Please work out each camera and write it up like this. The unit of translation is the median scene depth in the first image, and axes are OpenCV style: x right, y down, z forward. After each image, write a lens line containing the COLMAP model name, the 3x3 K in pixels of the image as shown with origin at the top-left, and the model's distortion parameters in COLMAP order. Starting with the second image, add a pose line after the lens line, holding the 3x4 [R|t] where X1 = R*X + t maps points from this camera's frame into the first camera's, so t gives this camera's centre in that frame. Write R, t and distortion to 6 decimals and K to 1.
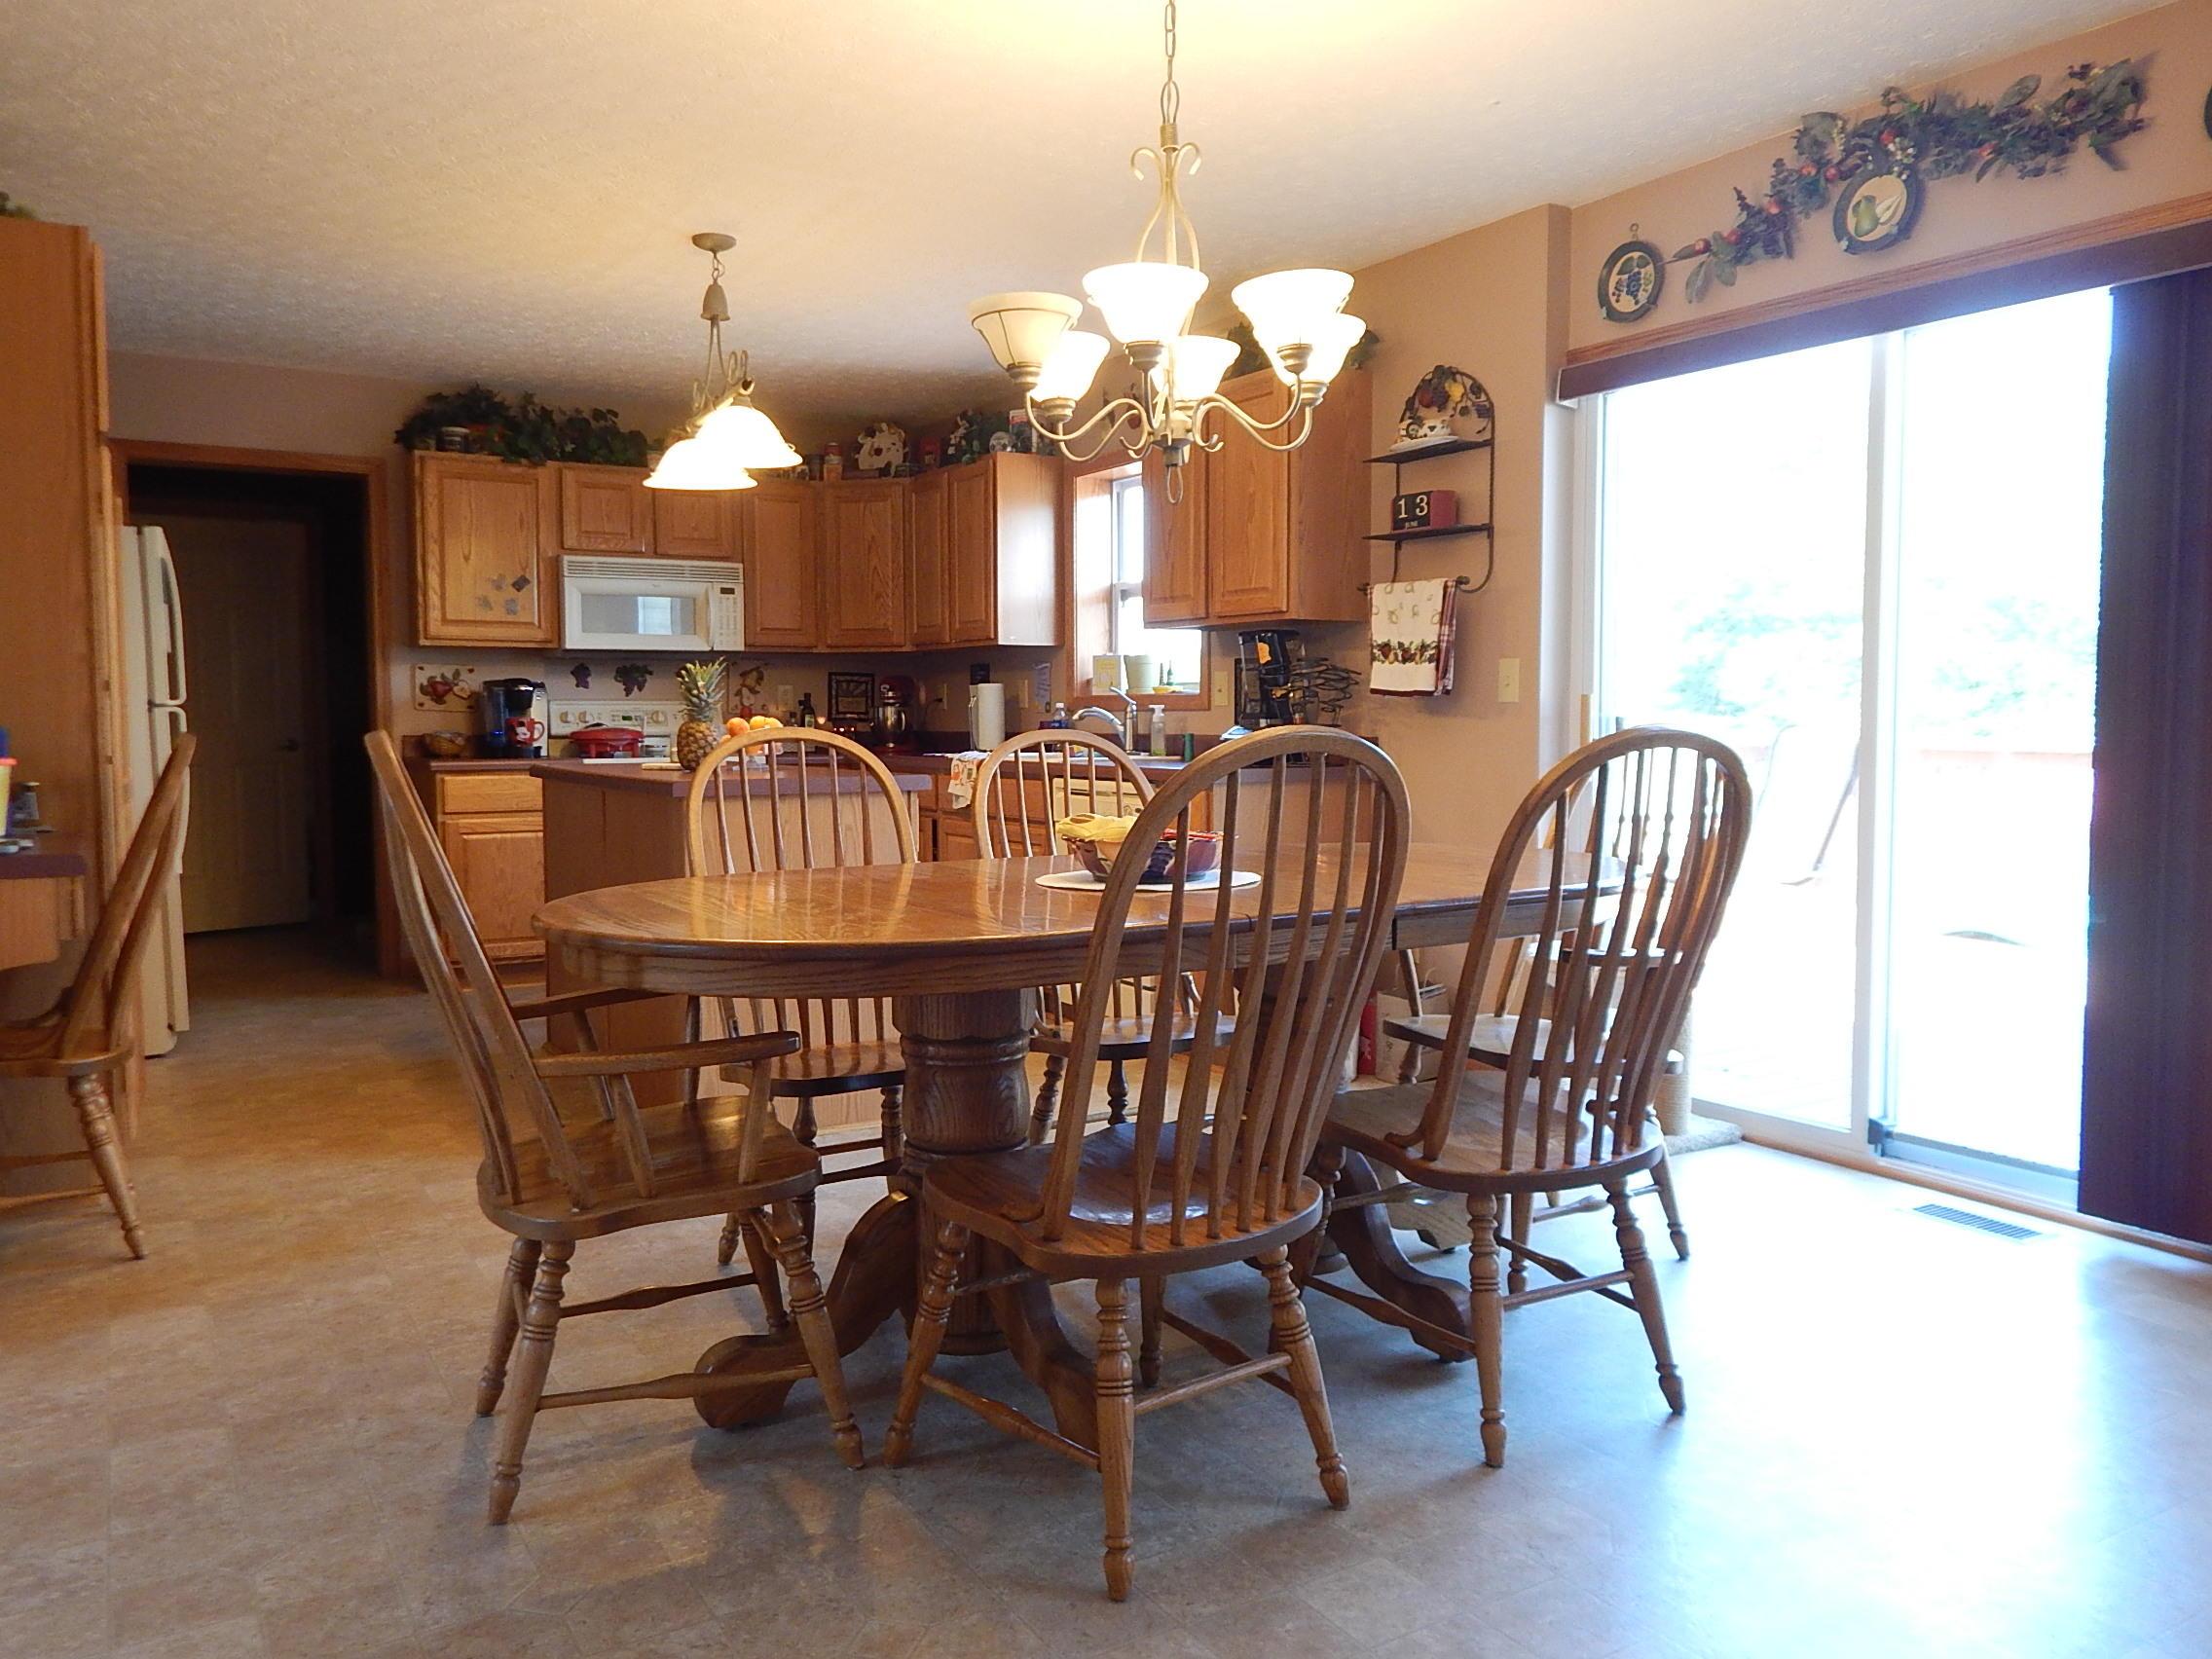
lens RADIAL K [[1597.1, 0, 1106.0], [0, 1597.1, 829.5], [0, 0, 1]] dist [-0.006672, -0.003757]
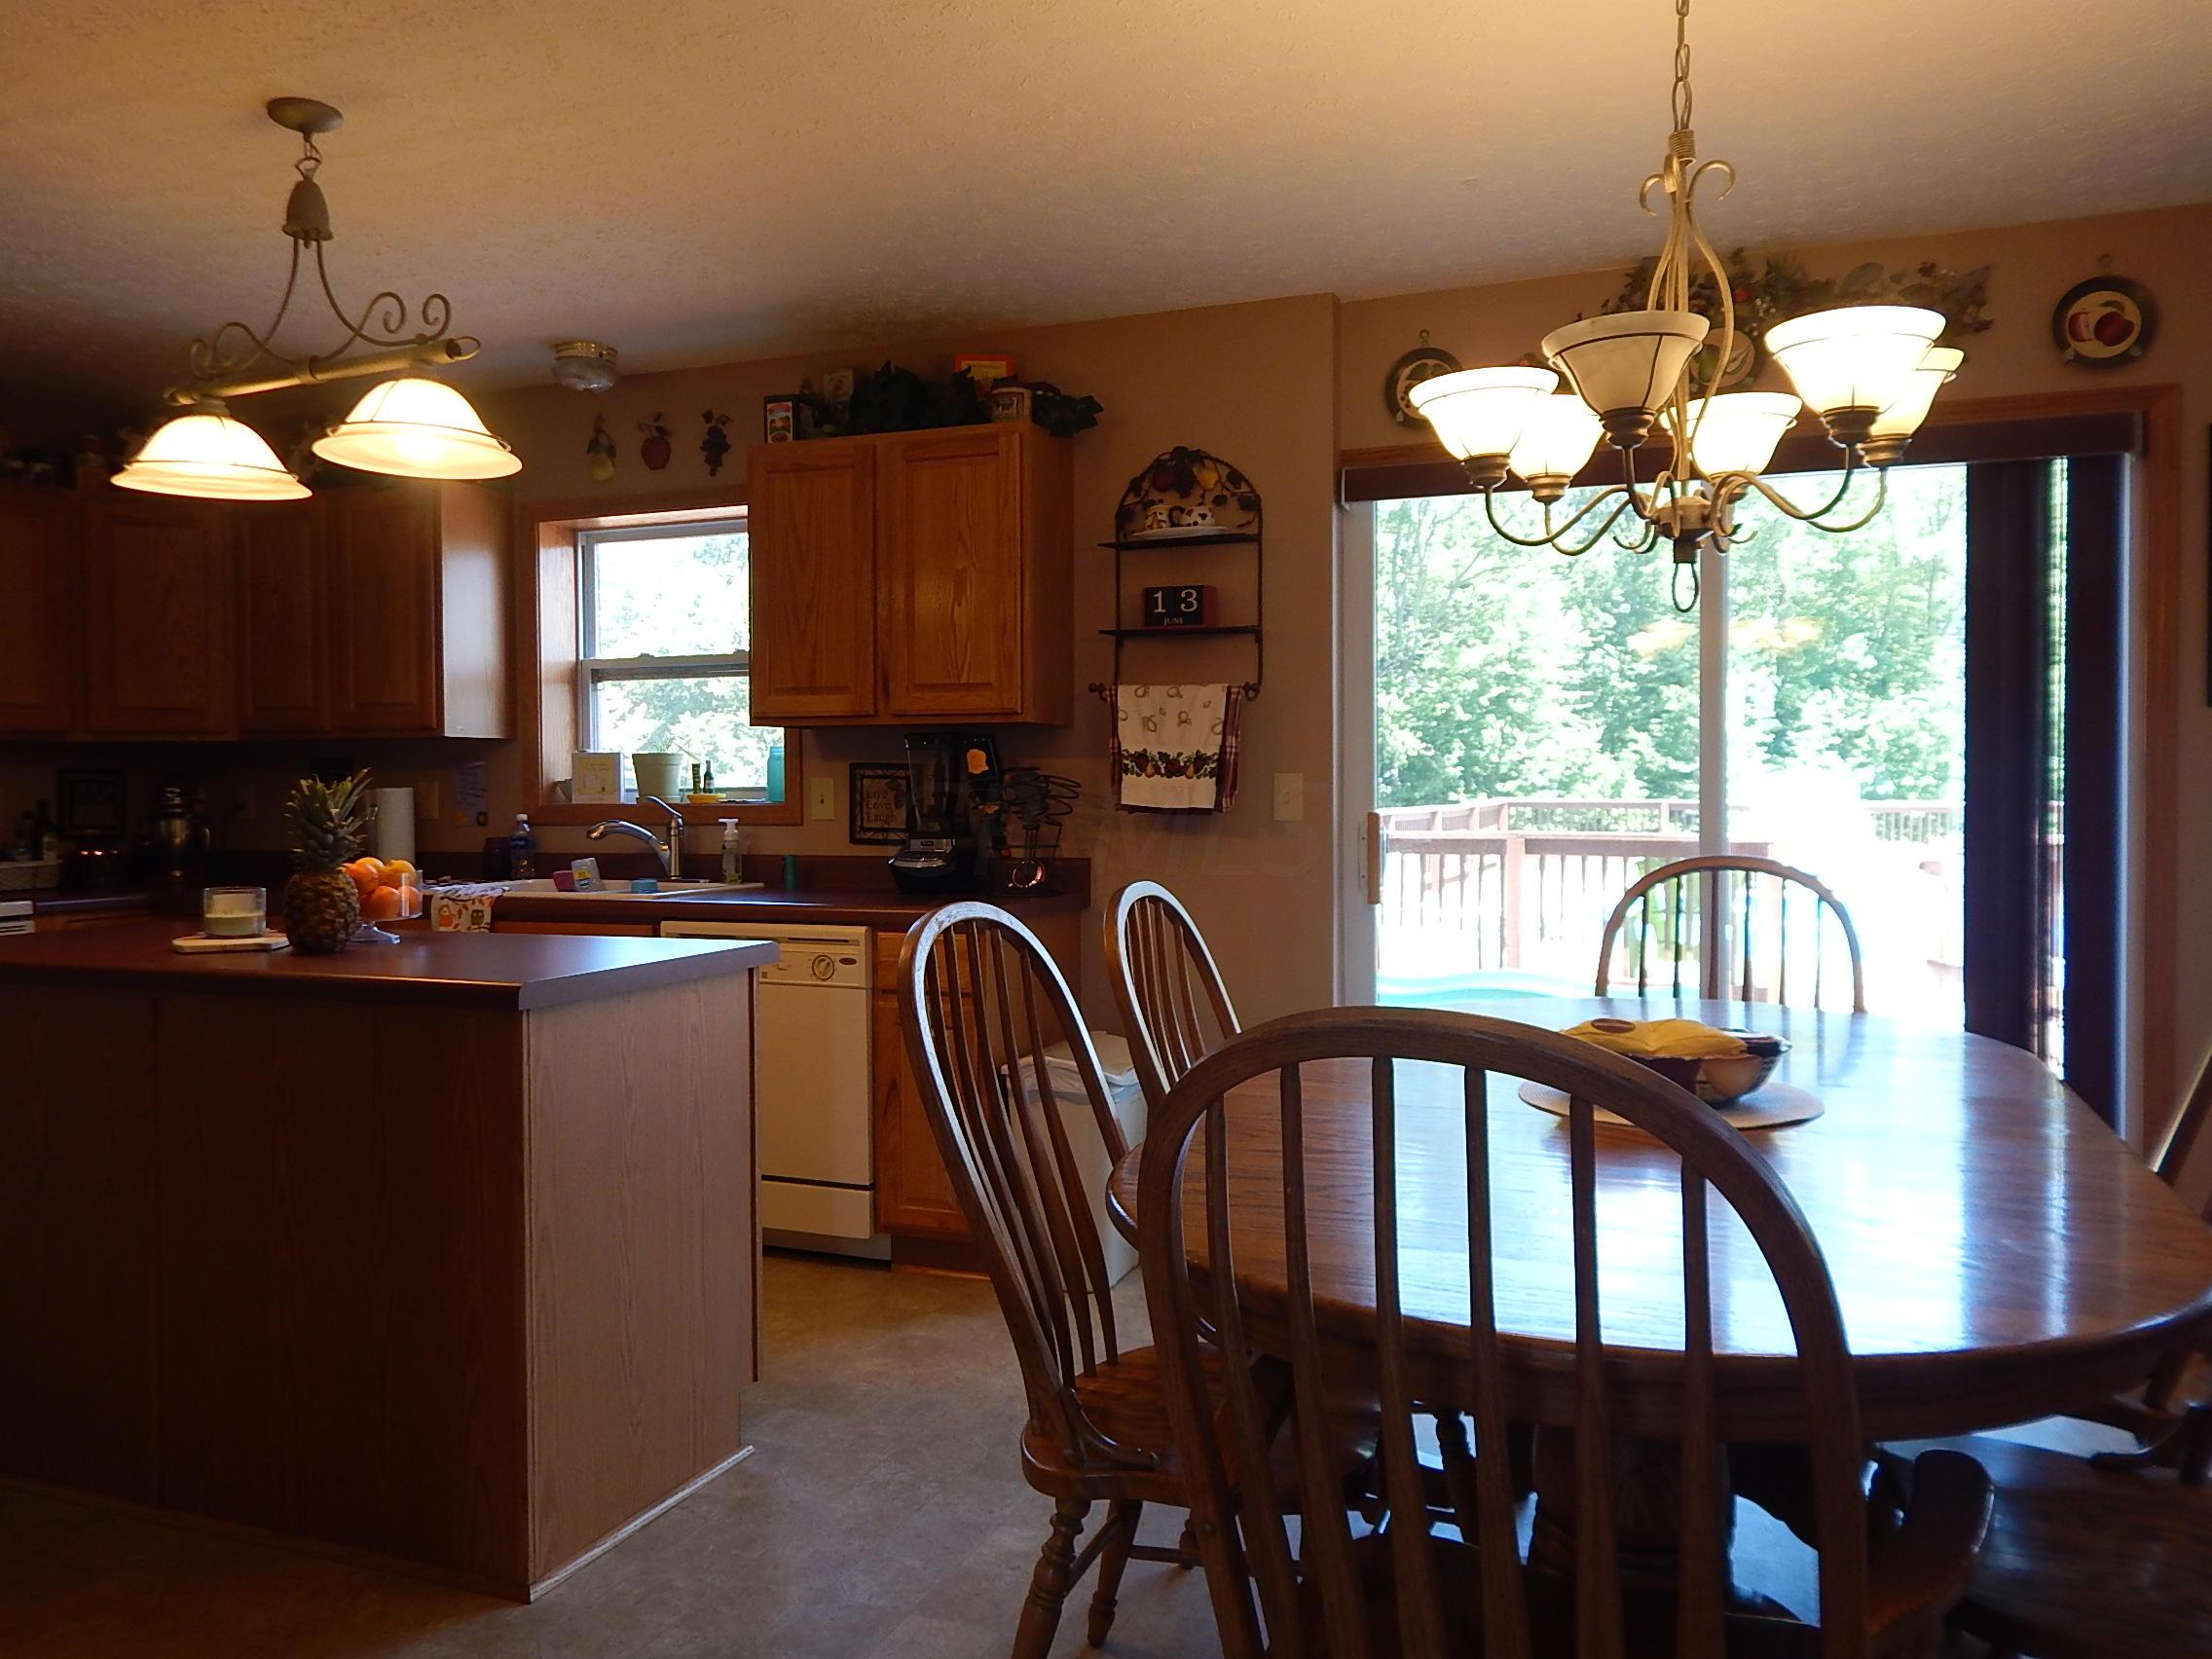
lens RADIAL K [[1624.1, 0, 1106.0], [0, 1624.1, 829.5], [0, 0, 1]] dist [0.007065, -0.002109]
pose [[0.799961, -0.019747, 0.599728, -0.384377], [0.047914, 0.998369, -0.031038, -0.049050], [-0.598137, 0.053564, 0.799602, 0.306216]]
